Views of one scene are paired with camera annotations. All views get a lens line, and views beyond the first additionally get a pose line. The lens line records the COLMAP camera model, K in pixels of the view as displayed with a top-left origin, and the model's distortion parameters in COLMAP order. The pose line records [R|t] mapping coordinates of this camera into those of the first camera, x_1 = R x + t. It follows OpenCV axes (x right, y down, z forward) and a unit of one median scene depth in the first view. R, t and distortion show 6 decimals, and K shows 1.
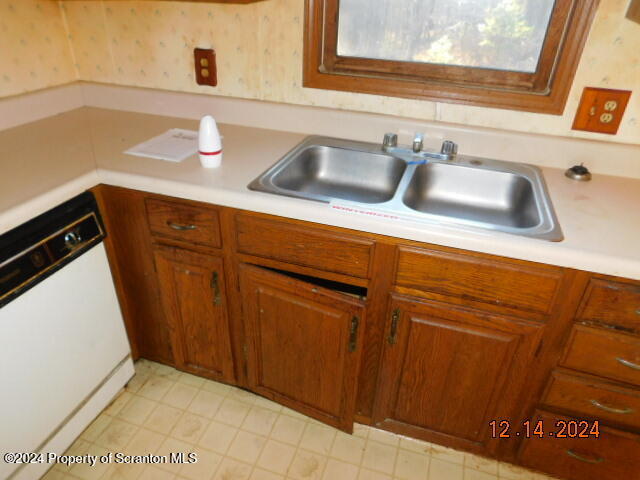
lens RADIAL K [[439.5, 0, 320.0], [0, 439.5, 240.0], [0, 0, 1]] dist [-0.006724, -0.001666]
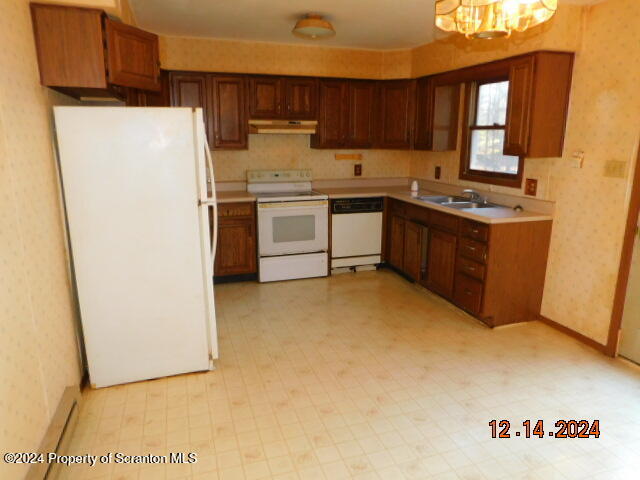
lens RADIAL K [[439.5, 0, 320.0], [0, 439.5, 240.0], [0, 0, 1]] dist [-0.006724, -0.001666]
pose [[0.591828, 0.152940, -0.791422, 2.017064], [-0.398765, 0.908825, -0.122570, 0.831149], [0.700519, 0.388131, 0.598855, -1.367605]]
